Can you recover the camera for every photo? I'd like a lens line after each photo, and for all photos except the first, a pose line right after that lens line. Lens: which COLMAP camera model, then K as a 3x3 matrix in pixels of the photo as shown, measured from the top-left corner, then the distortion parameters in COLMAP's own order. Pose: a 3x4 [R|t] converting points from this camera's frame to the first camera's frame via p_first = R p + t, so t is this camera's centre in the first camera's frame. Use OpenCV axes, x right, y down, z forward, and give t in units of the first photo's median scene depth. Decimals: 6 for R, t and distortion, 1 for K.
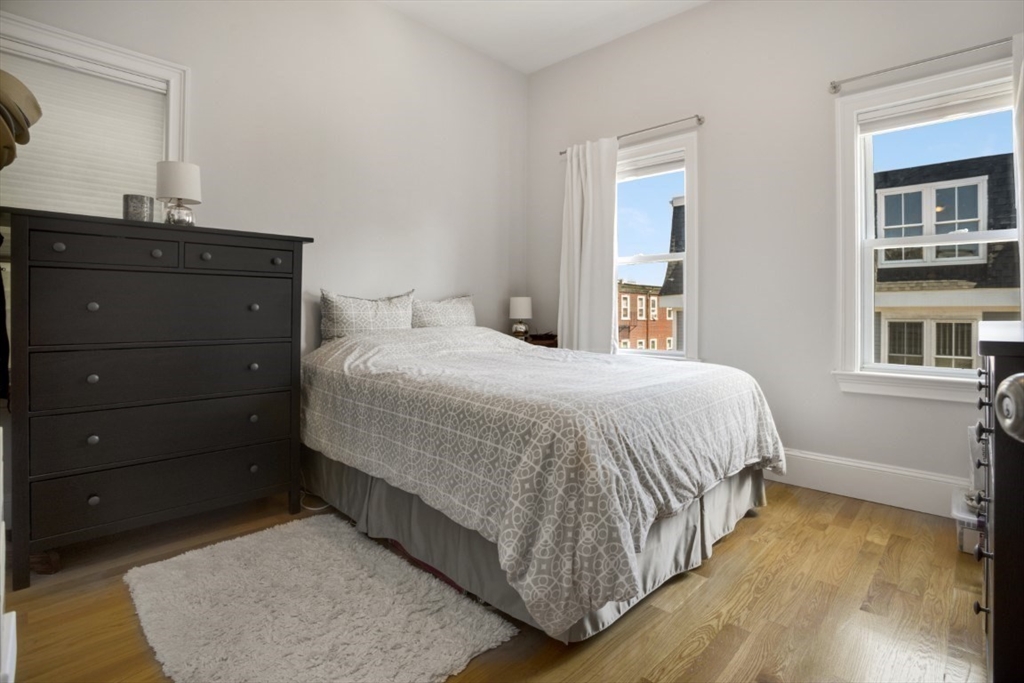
lens RADIAL K [[503.8, 0, 513.7], [0, 503.8, 306.3], [0, 0, 1]] dist [-0.016212, 0.000648]
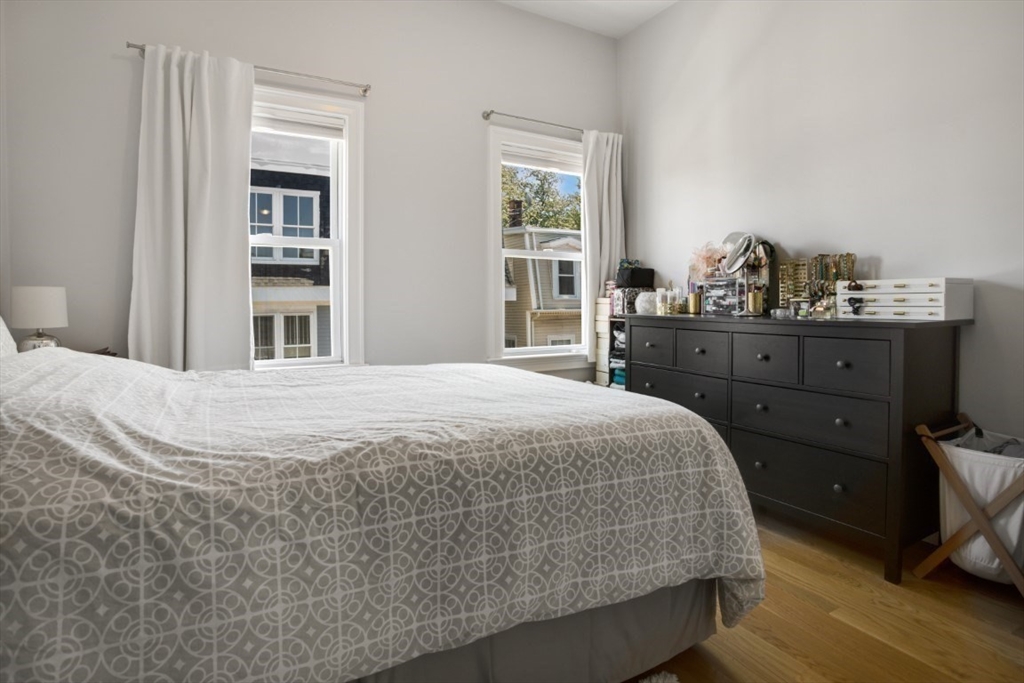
lens RADIAL K [[543.6, 0, 514.9], [0, 543.6, 315.8], [0, 0, 1]] dist [-0.031162, 0.000109]
pose [[0.294536, -0.027700, 0.955239, -0.163956], [-0.000558, 0.999575, 0.029157, -0.002404], [-0.955640, -0.009121, 0.294395, 0.165714]]
